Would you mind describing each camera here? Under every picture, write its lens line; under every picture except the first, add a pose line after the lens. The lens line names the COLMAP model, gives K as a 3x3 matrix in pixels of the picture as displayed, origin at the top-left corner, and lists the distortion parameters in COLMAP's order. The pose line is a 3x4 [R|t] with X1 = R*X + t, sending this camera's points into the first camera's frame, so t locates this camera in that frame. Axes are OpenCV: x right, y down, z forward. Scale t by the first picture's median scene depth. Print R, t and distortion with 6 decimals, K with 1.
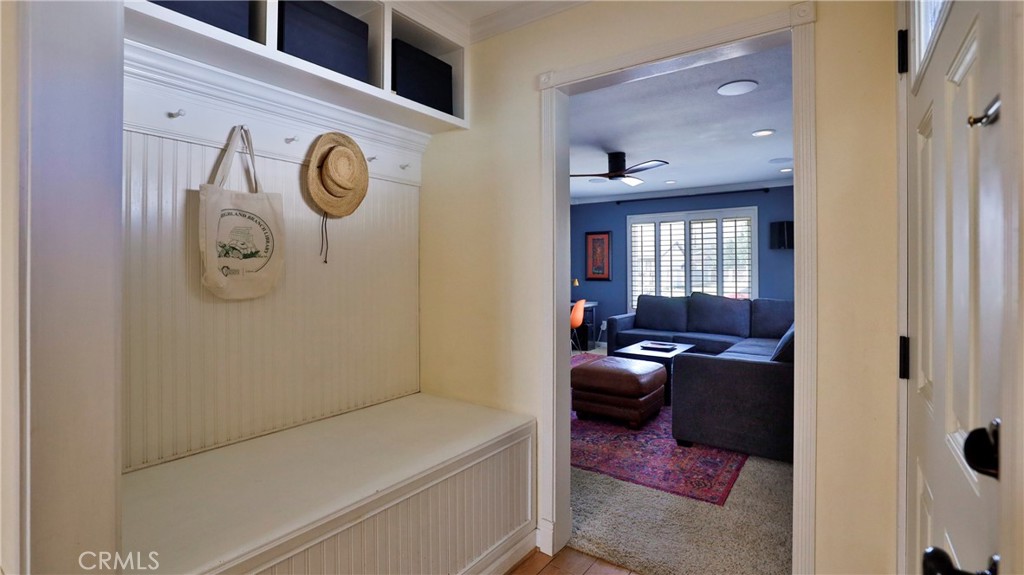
lens RADIAL K [[478.2, 0, 507.4], [0, 478.2, 277.0], [0, 0, 1]] dist [-0.044168, 0.014929]
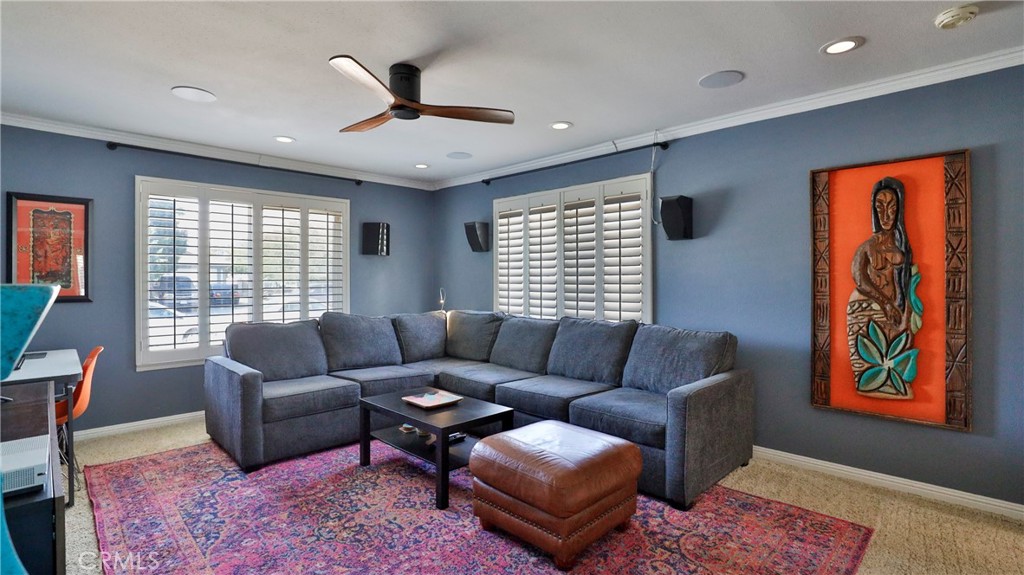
lens RADIAL K [[478.2, 0, 513.6], [0, 478.2, 281.0], [0, 0, 1]] dist [-0.044168, 0.014929]
pose [[0.156843, -0.000191, 0.987623, -0.215710], [0.015650, 0.999875, -0.002292, -0.006282], [-0.987499, 0.015816, 0.156827, 0.588901]]
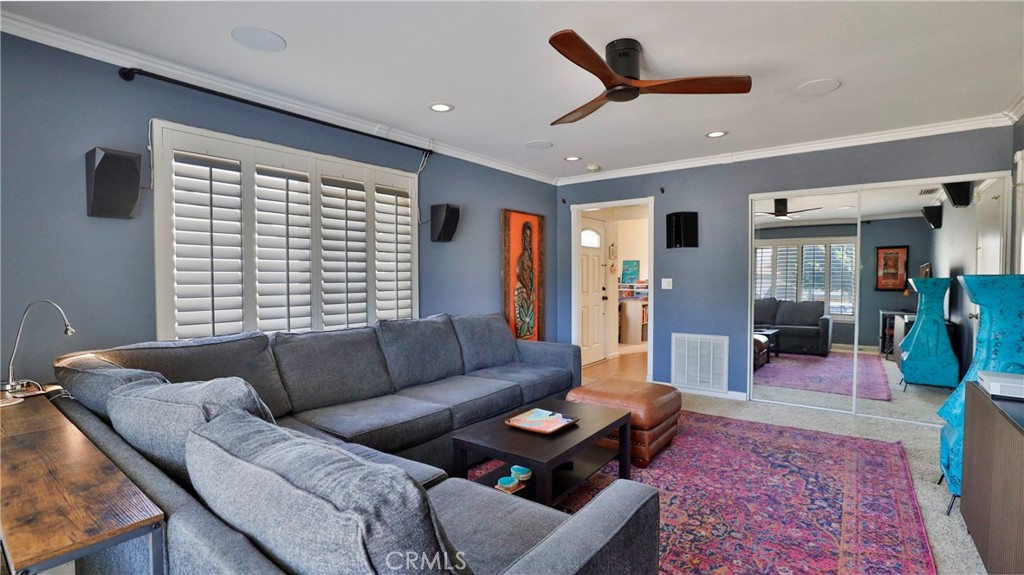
lens RADIAL K [[478.2, 0, 509.3], [0, 478.2, 286.0], [0, 0, 1]] dist [-0.044168, 0.014929]
pose [[-0.999760, 0.007273, 0.020684, 0.253719], [0.008033, 0.999287, 0.036893, -0.015693], [-0.020401, 0.037050, -0.999105, 1.126153]]
